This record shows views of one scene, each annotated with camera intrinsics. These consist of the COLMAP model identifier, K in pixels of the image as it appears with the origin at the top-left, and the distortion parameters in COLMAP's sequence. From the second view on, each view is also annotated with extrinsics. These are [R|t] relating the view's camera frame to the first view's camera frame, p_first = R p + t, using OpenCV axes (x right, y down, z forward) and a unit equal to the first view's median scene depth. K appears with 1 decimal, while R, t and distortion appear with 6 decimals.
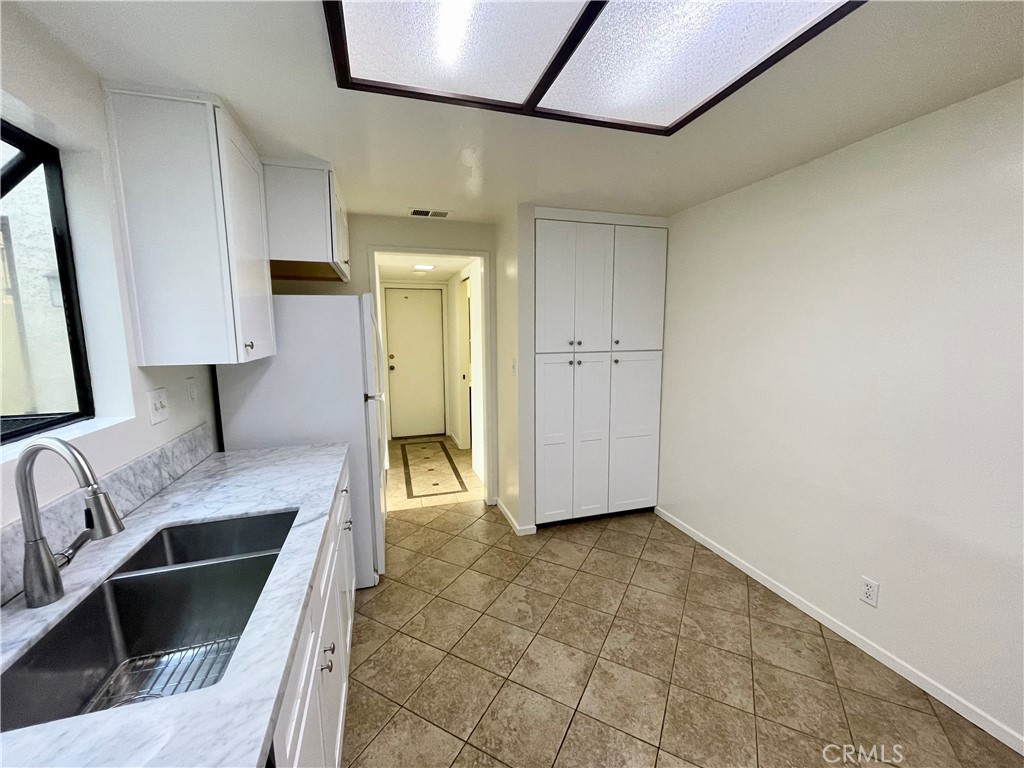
lens RADIAL K [[412.3, 0, 510.8], [0, 412.3, 383.1], [0, 0, 1]] dist [-0.001872, 0.002041]
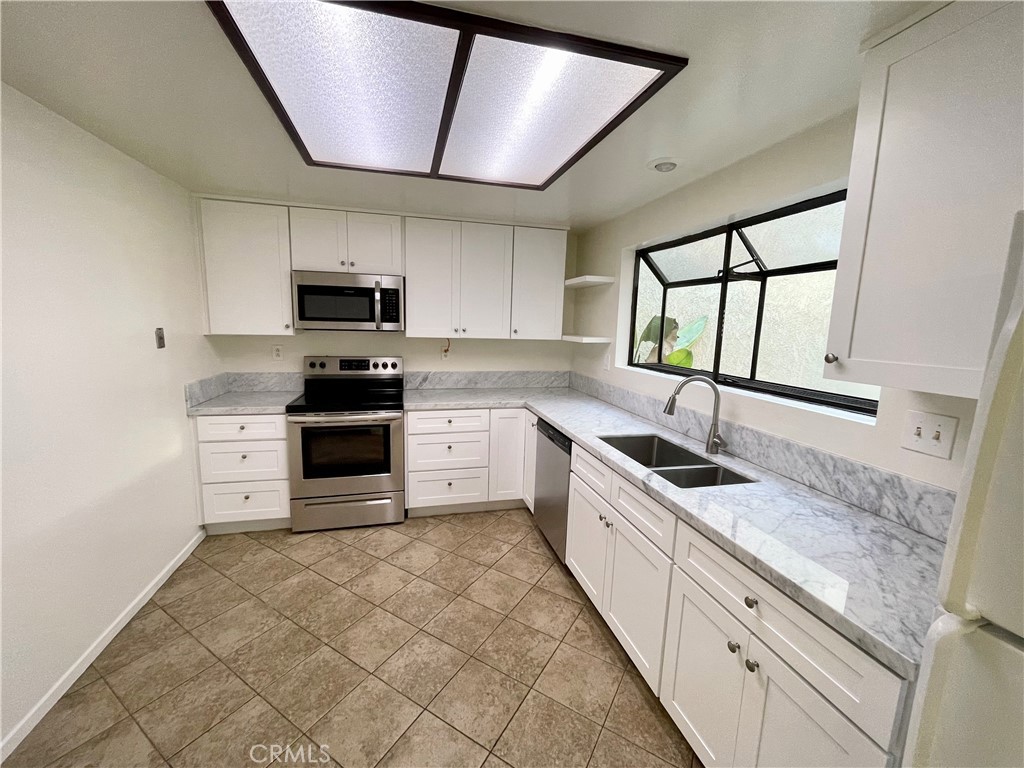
lens RADIAL K [[412.3, 0, 509.4], [0, 412.3, 383.6], [0, 0, 1]] dist [-0.001872, 0.002041]
pose [[-0.998718, -0.021187, 0.045962, -0.078012], [-0.007460, 0.959861, 0.280376, -0.256214], [-0.050057, 0.279674, -0.958789, 1.780256]]
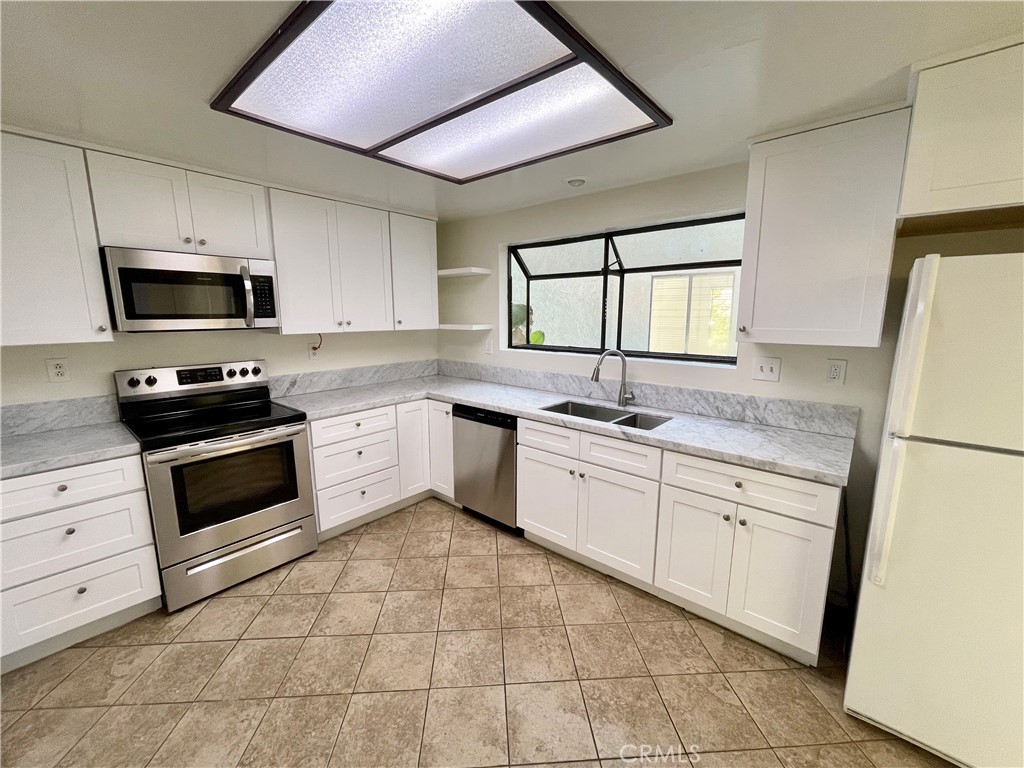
lens RADIAL K [[412.3, 0, 506.3], [0, 412.3, 383.5], [0, 0, 1]] dist [-0.001872, 0.002041]
pose [[-0.851876, 0.103633, -0.513389, 0.634034], [-0.058067, 0.955497, 0.289229, -0.253437], [0.520515, 0.276198, -0.807947, 1.688367]]
